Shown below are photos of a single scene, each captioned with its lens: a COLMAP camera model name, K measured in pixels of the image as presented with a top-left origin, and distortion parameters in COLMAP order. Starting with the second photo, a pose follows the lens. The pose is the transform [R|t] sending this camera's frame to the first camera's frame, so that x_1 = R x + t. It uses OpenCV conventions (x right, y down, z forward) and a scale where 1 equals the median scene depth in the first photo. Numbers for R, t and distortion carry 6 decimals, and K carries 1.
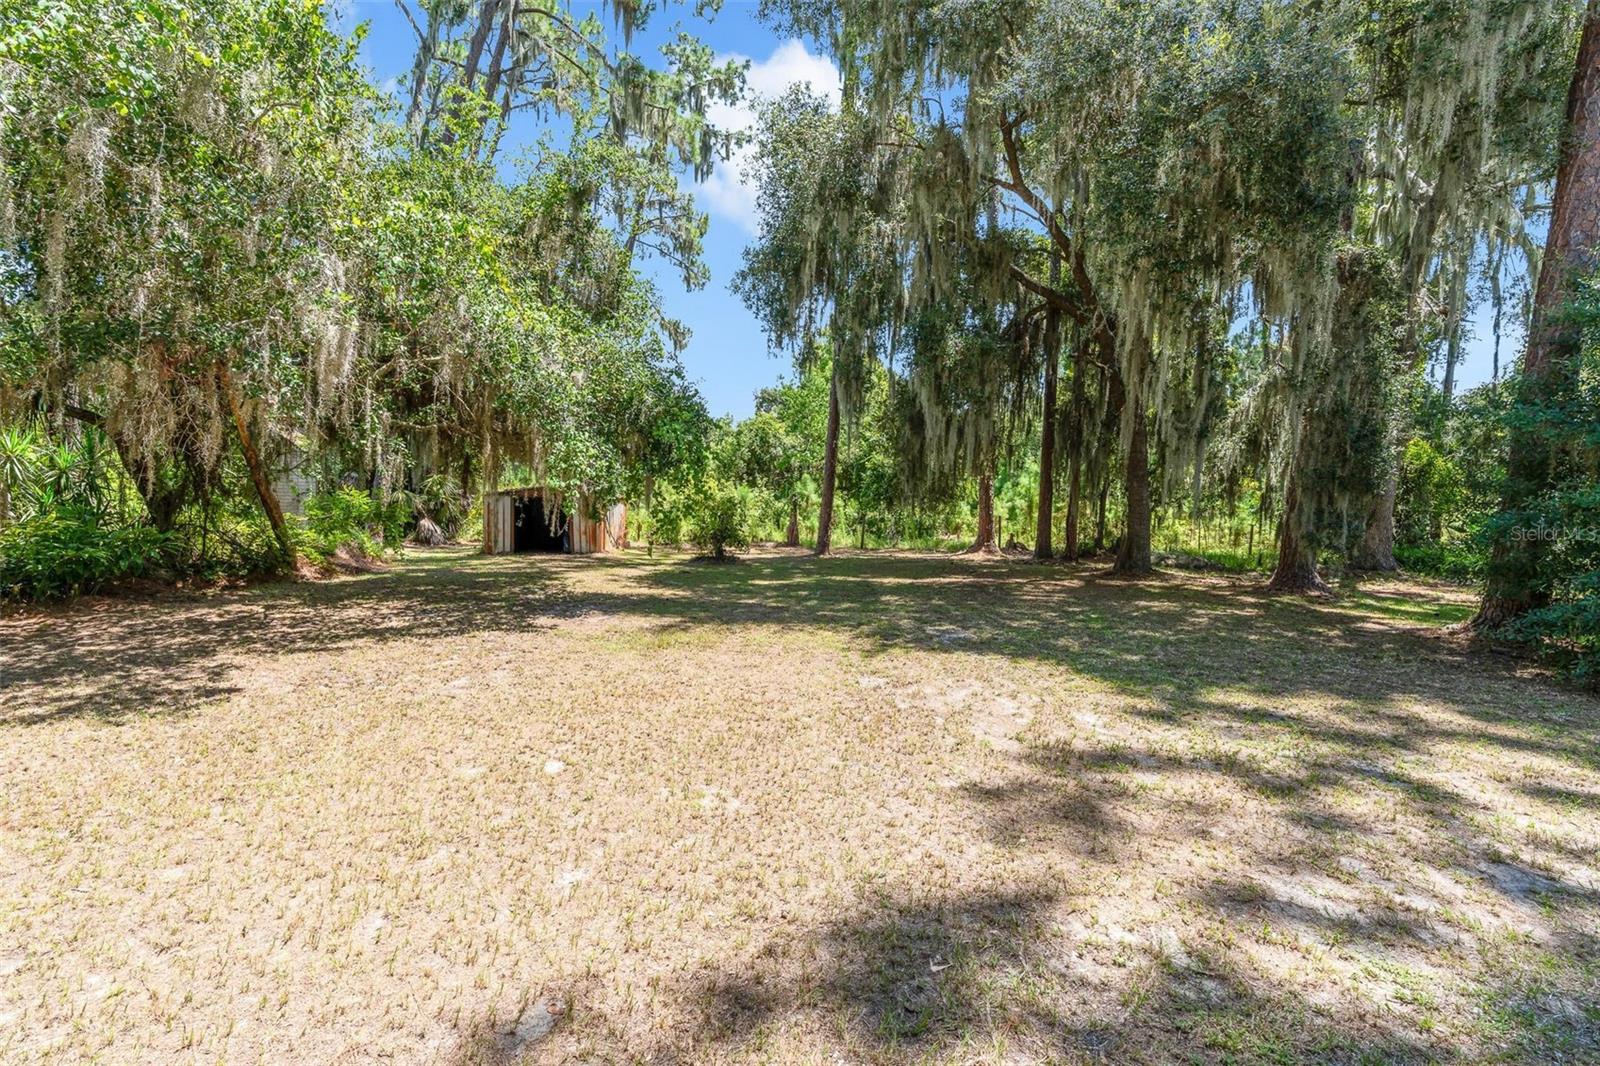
lens RADIAL K [[713.7, 0, 788.1], [0, 713.7, 535.2], [0, 0, 1]] dist [-0.011070, 0.004802]
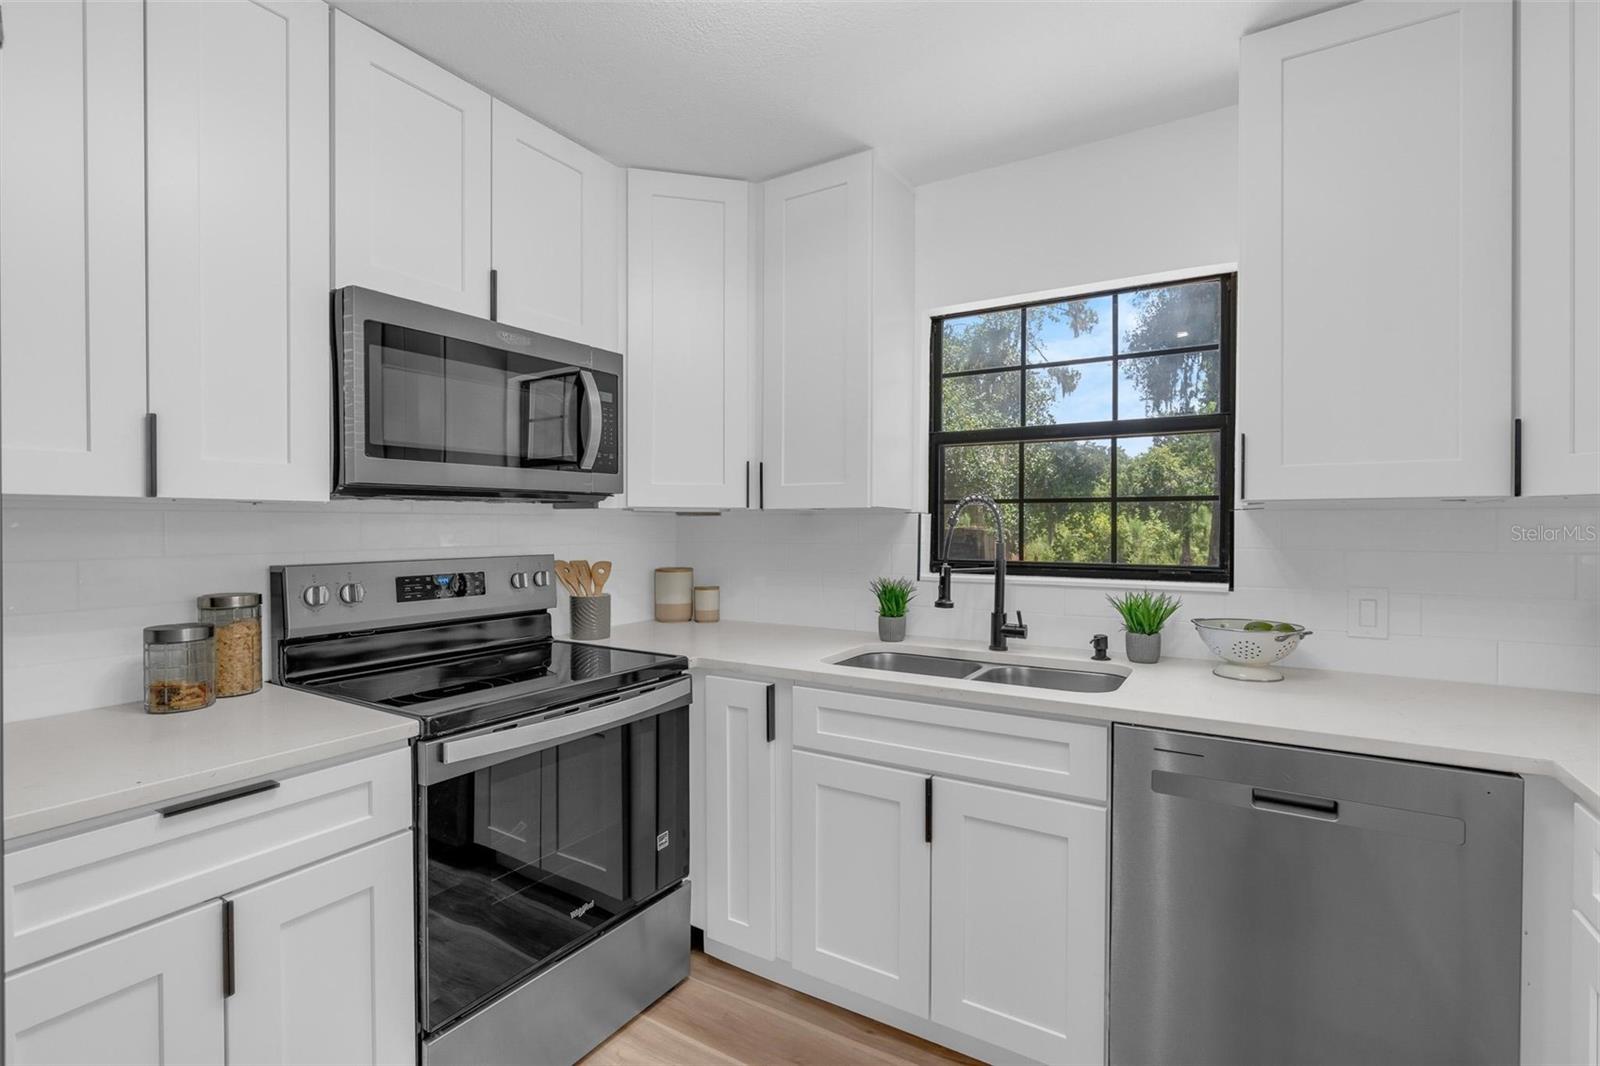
lens RADIAL K [[722.3, 0, 785.2], [0, 722.3, 531.4], [0, 0, 1]] dist [0.004589, 0.000158]
pose [[0.864612, -0.025860, -0.501774, 0.027033], [0.000328, 0.998703, -0.050905, 0.003806], [0.502440, 0.043848, 0.863499, -0.196456]]
